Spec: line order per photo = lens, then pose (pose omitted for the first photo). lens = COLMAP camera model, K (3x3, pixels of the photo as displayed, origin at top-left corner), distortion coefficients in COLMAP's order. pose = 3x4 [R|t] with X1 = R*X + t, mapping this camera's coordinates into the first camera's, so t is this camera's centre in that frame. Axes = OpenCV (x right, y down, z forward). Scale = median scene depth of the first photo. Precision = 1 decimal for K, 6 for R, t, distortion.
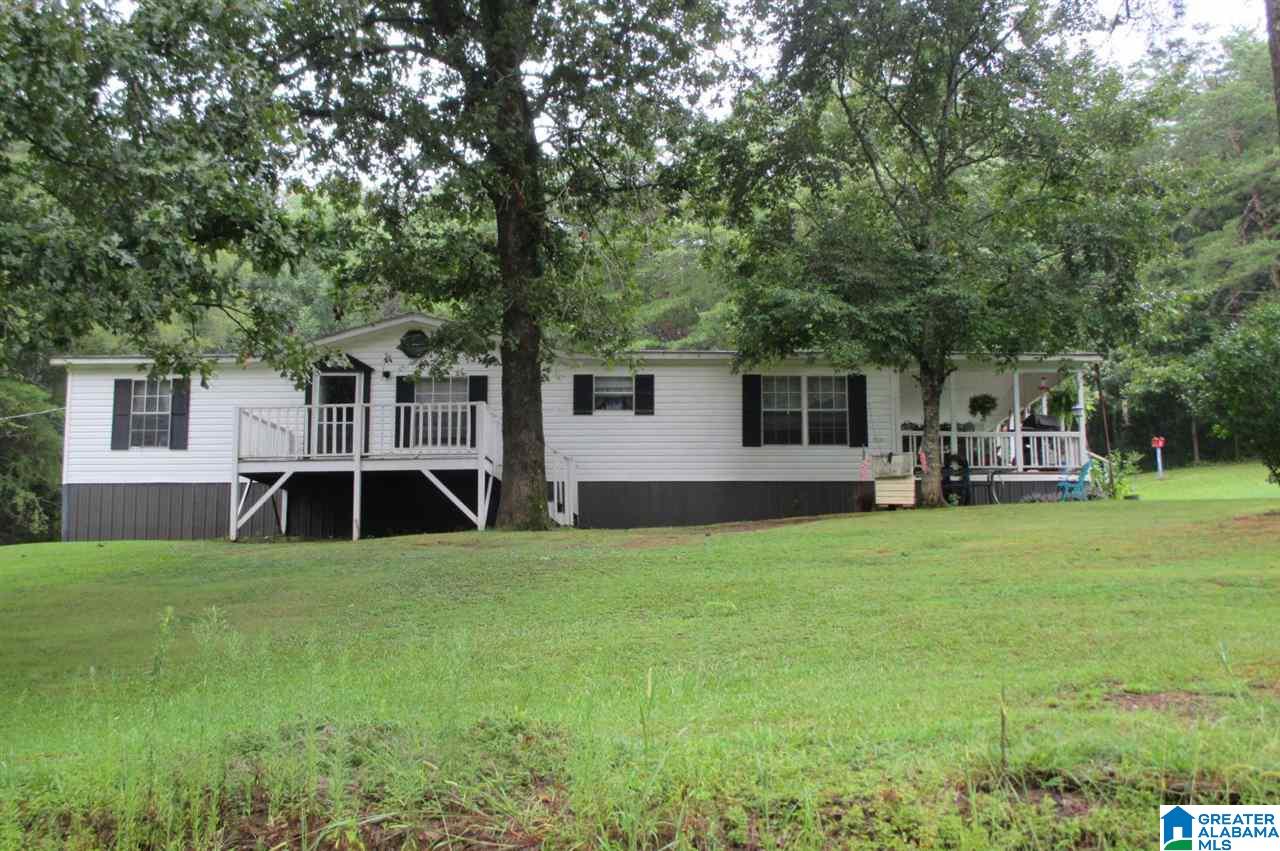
lens RADIAL K [[1490.9, 0, 633.9], [0, 1490.9, 422.0], [0, 0, 1]] dist [0.024978, 0.000000]
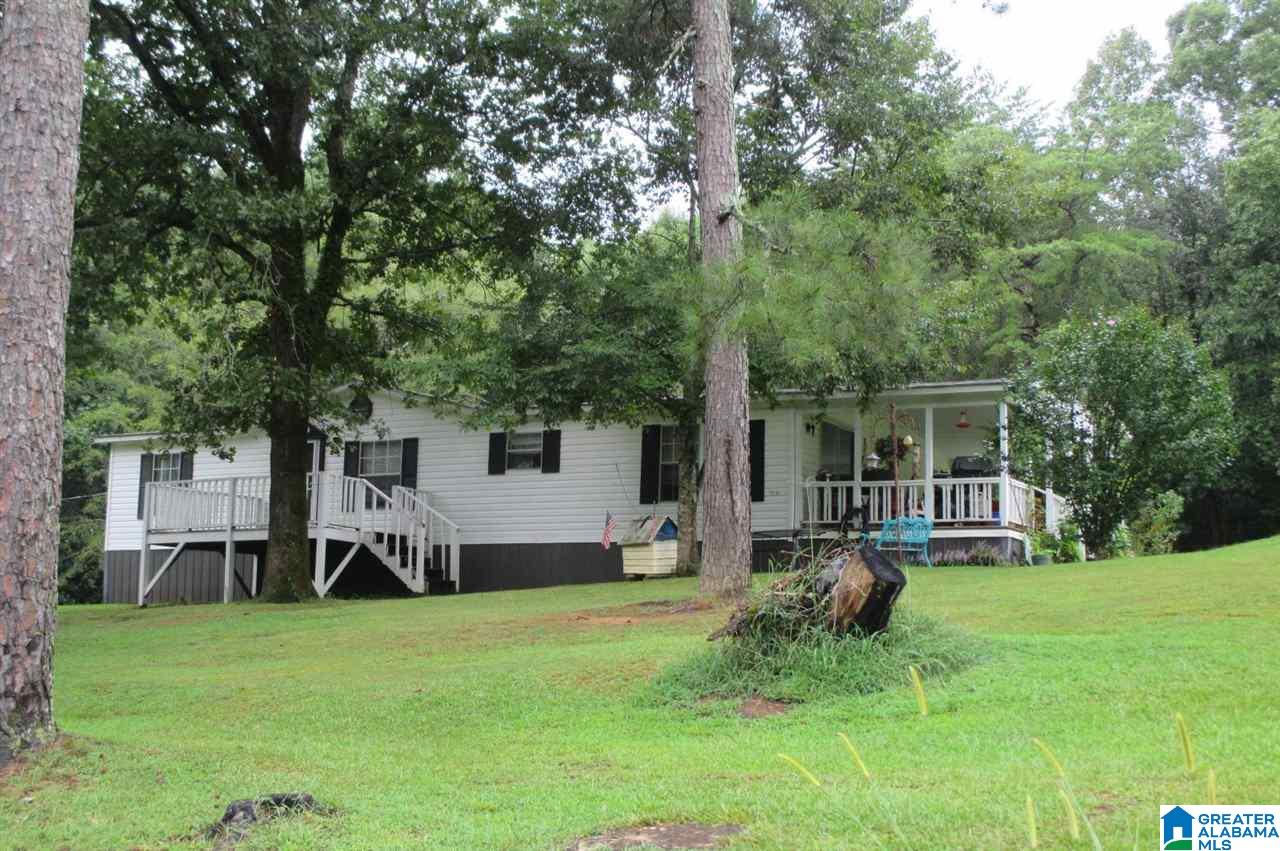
lens RADIAL K [[1764.2, 0, 640.5], [0, 1764.2, 426.3], [0, 0, 1]] dist [0.030977, 0.000000]
pose [[0.882256, -0.043360, -0.468769, 0.580736], [0.035145, 0.999037, -0.026263, -0.002802], [0.469457, 0.006696, 0.882930, 0.044270]]
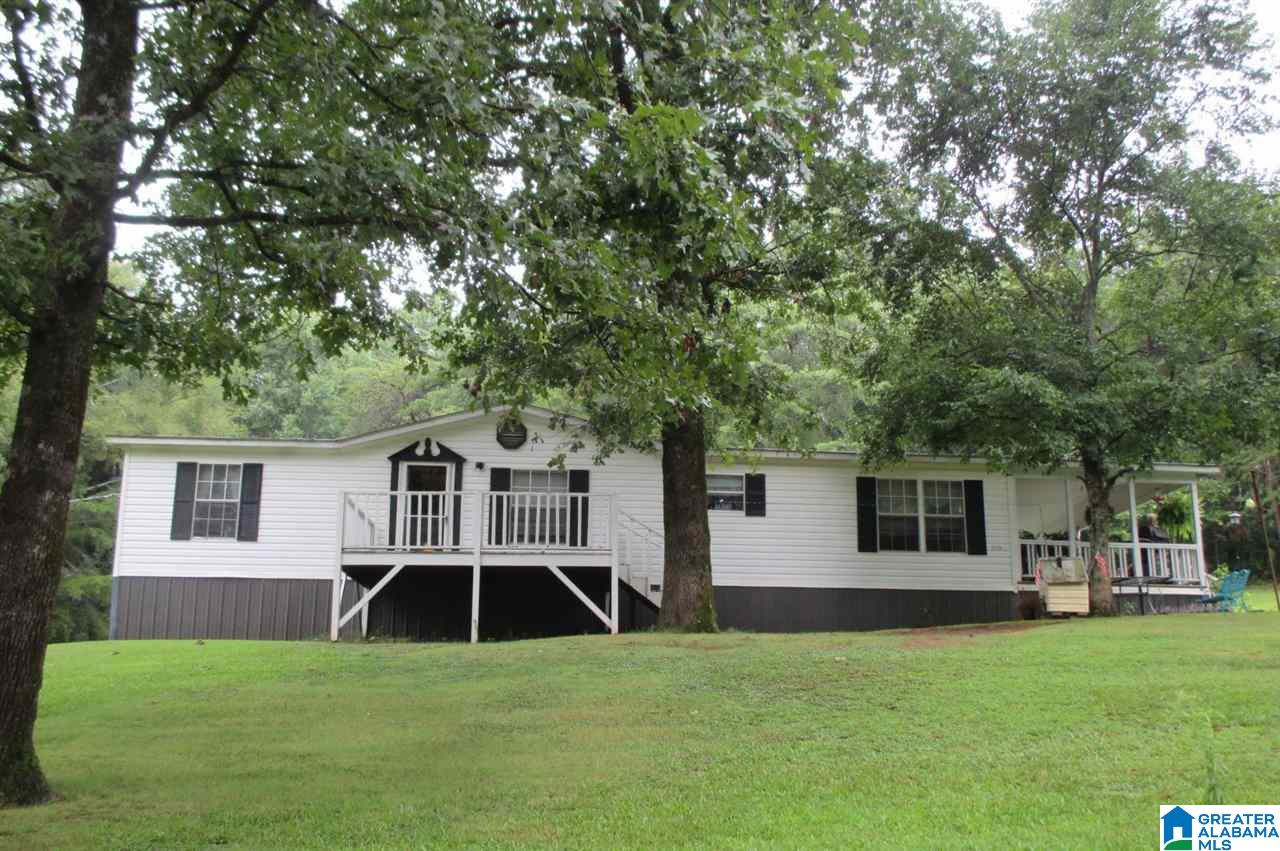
lens RADIAL K [[1351.9, 0, 646.4], [0, 1351.9, 429.5], [0, 0, 1]] dist [-0.006542, 0.000000]
pose [[0.993023, 0.033578, 0.113041, -0.160814], [-0.022944, 0.995299, -0.094093, 0.022845], [-0.115669, 0.090843, 0.989125, 0.155256]]
